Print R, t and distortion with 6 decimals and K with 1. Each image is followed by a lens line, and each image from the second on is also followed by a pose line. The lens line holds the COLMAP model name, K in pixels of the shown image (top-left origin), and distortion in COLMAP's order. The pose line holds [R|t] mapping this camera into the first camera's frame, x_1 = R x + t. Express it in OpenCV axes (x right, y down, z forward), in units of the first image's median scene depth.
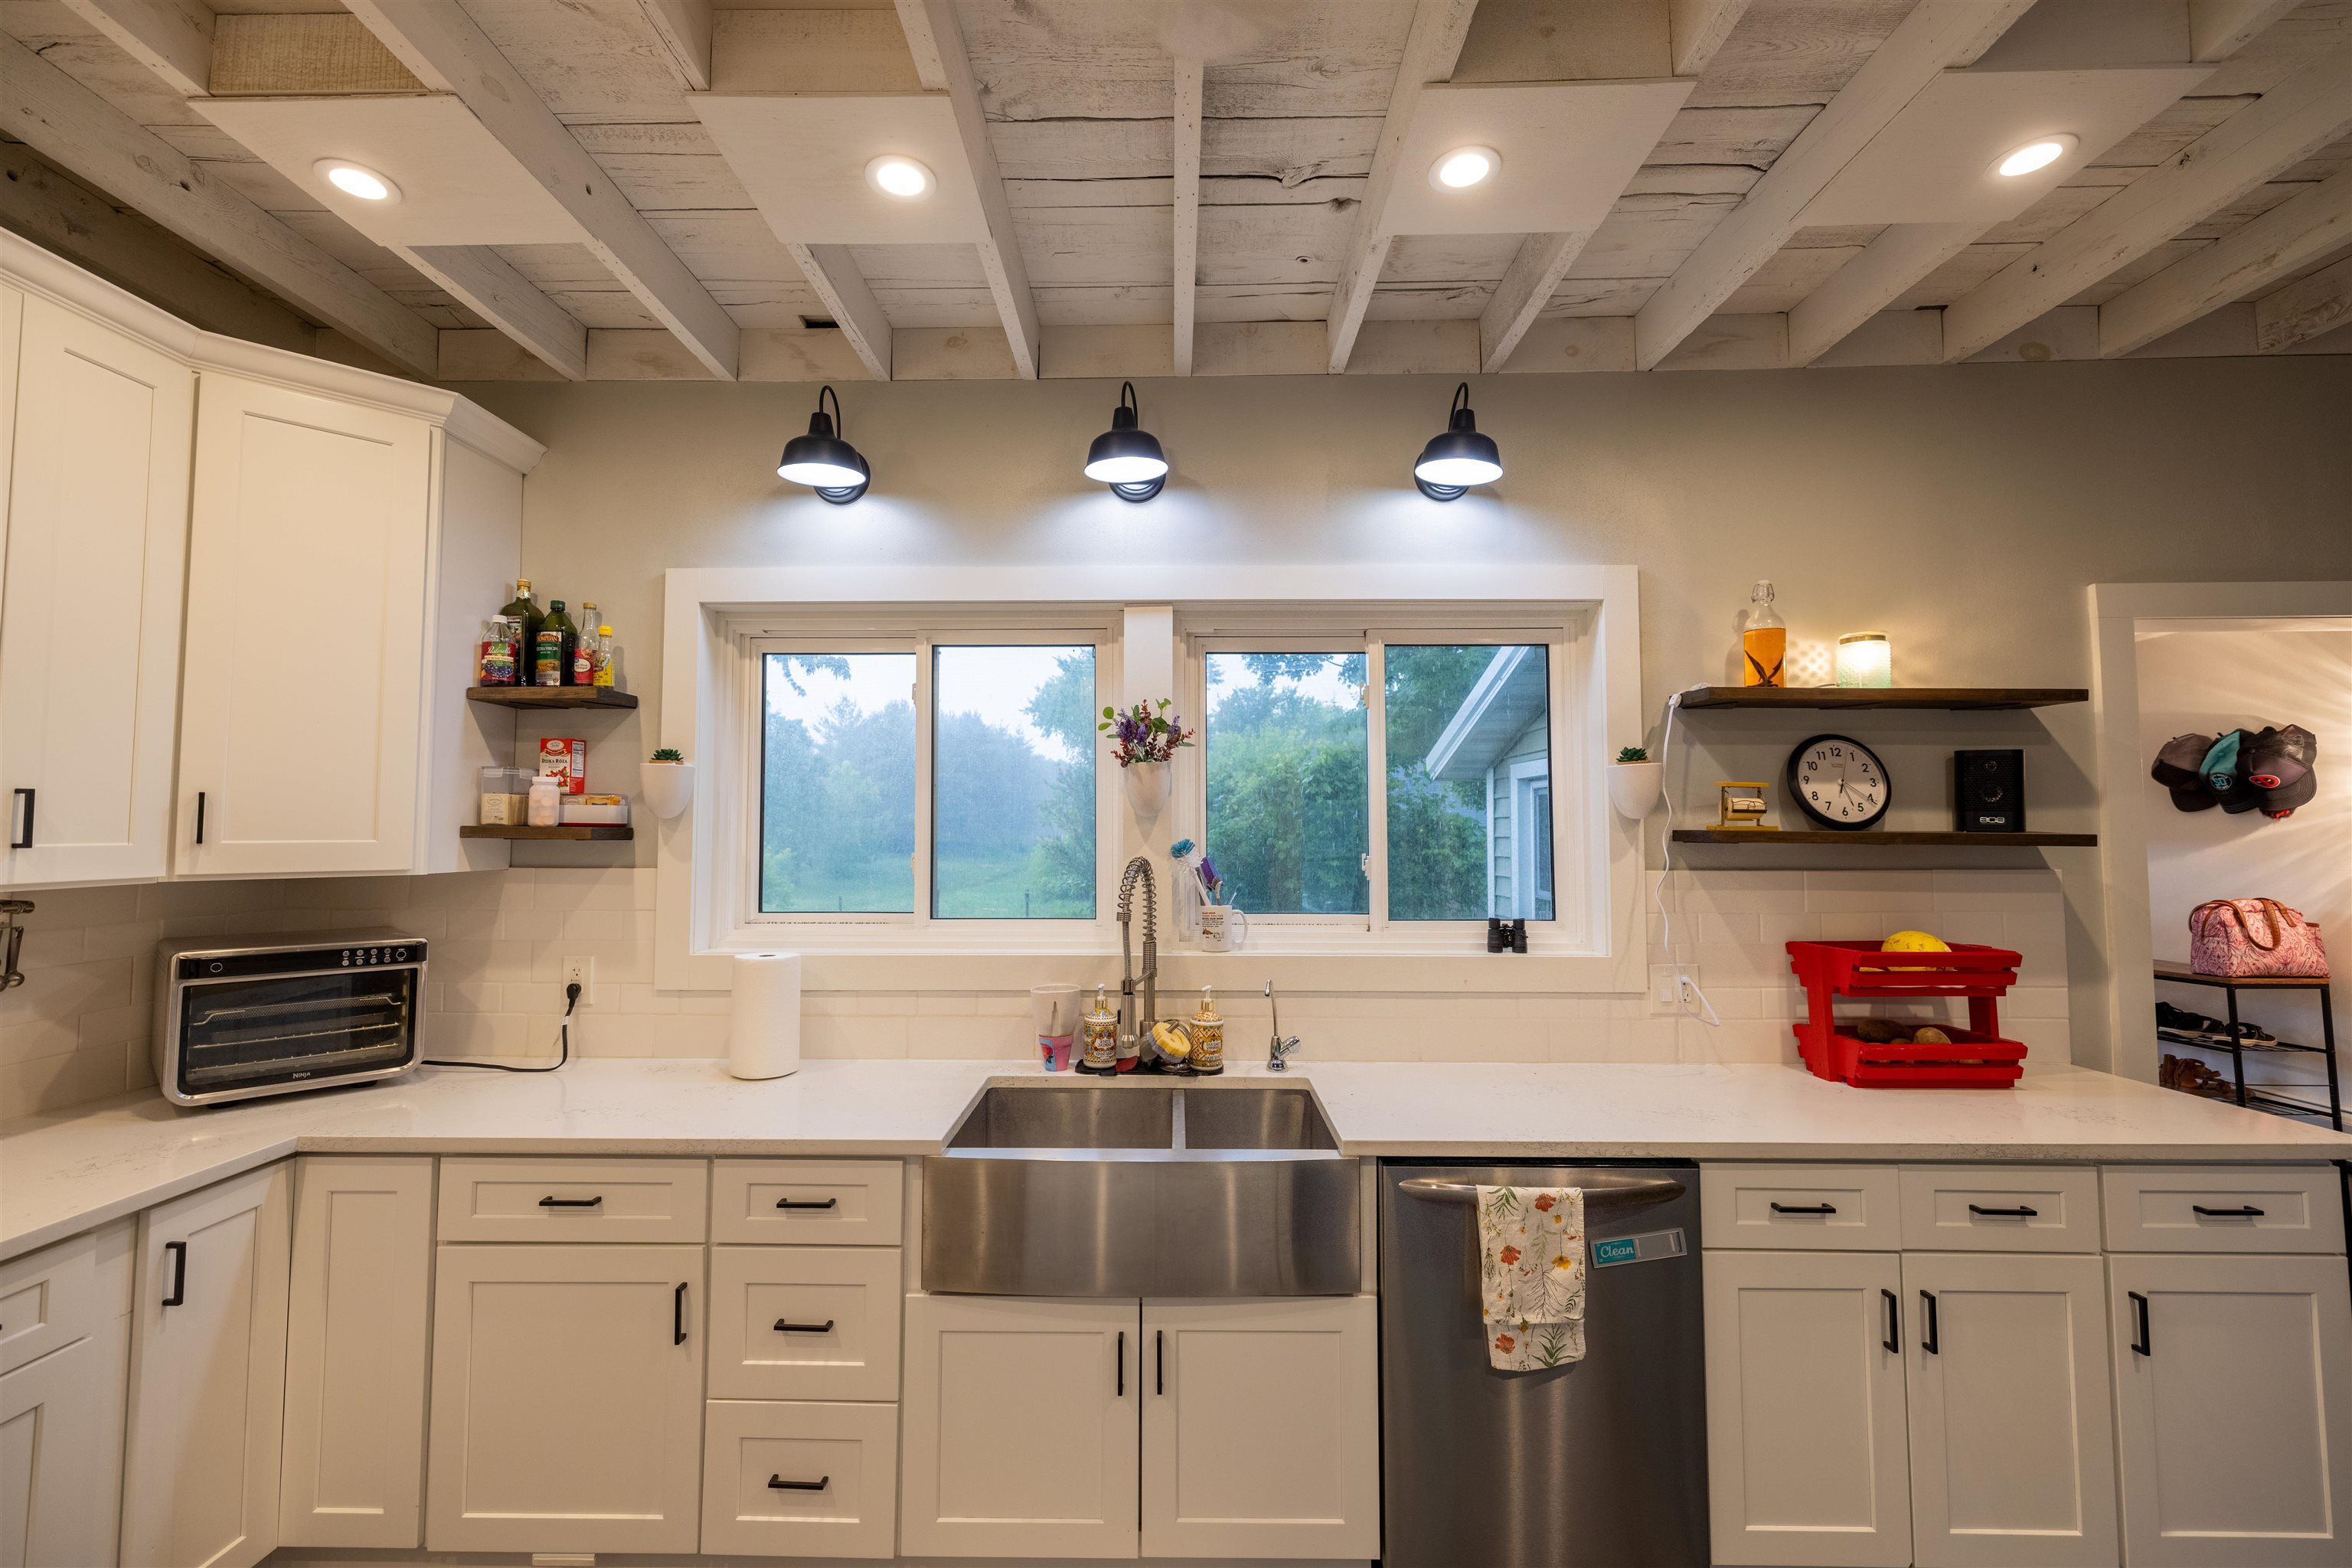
lens RADIAL K [[992.5, 0, 1170.0], [0, 992.5, 779.0], [0, 0, 1]] dist [0.000133, 0.000179]
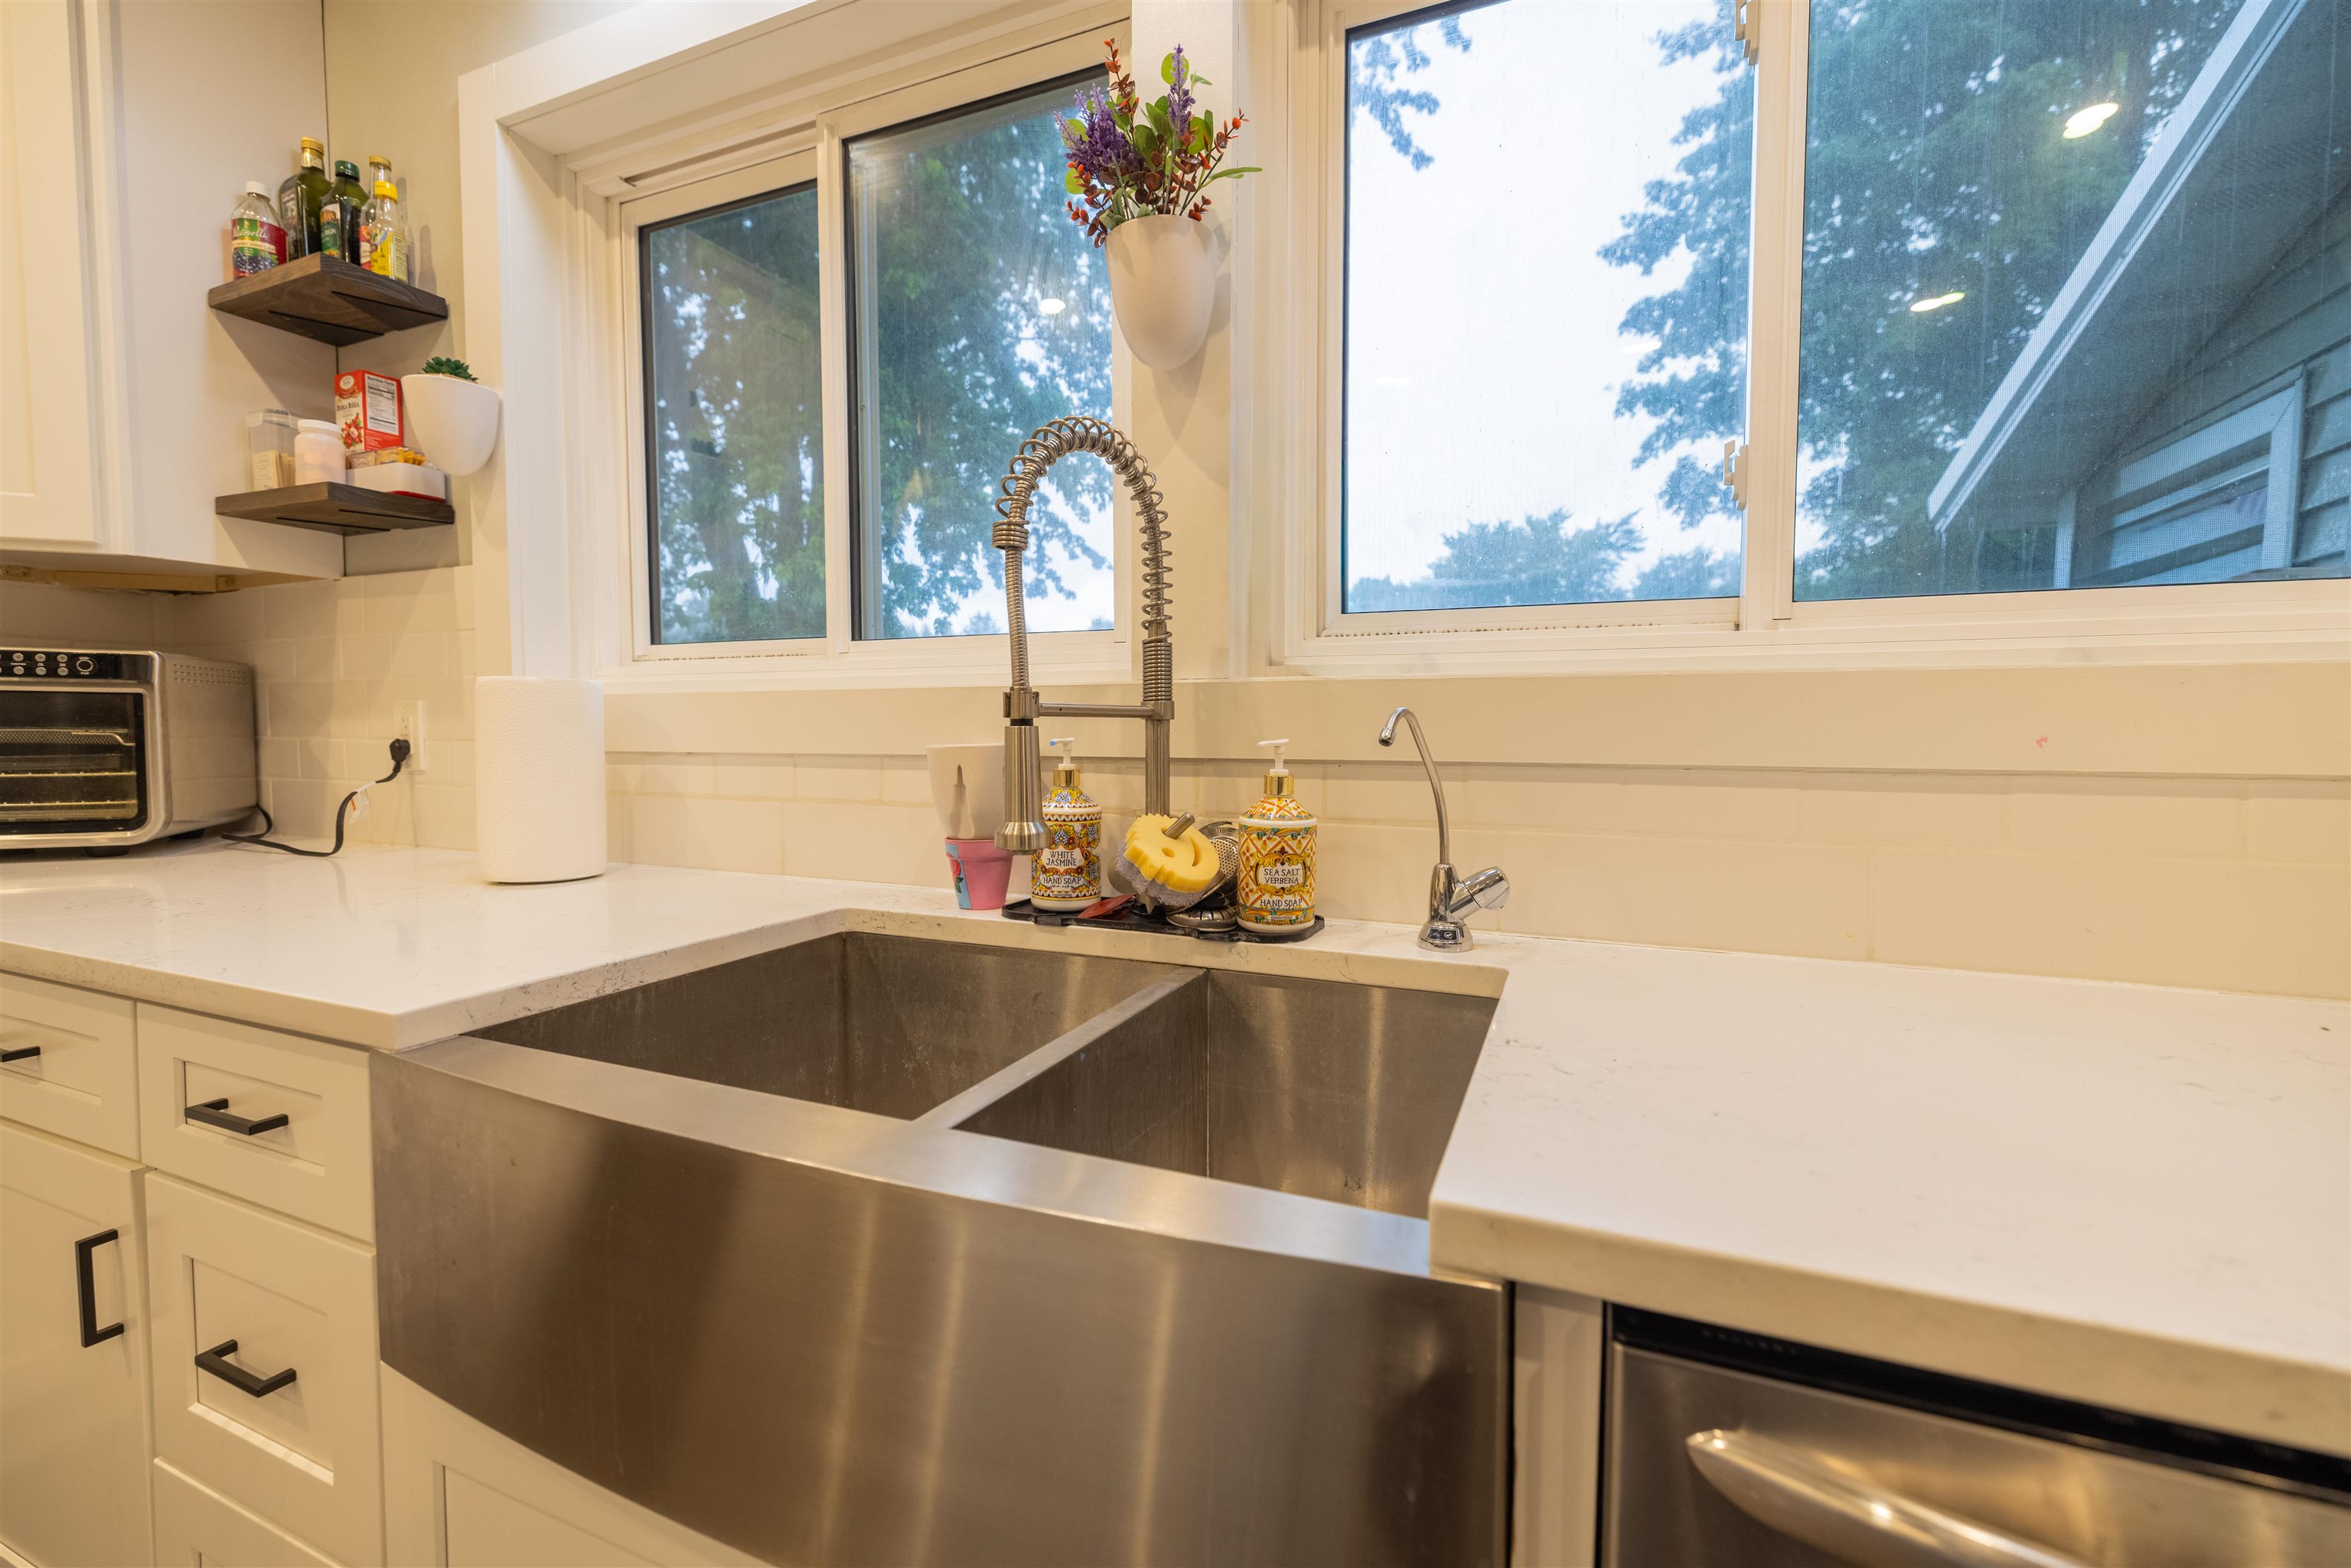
lens RADIAL K [[1003.2, 0, 1159.0], [0, 1003.2, 782.6], [0, 0, 1]] dist [0.000656, 0.000175]
pose [[0.922822, 0.021451, -0.384629, 0.155676], [0.020409, 0.994324, 0.104422, 0.179831], [0.384686, -0.104213, 0.917146, 0.580134]]
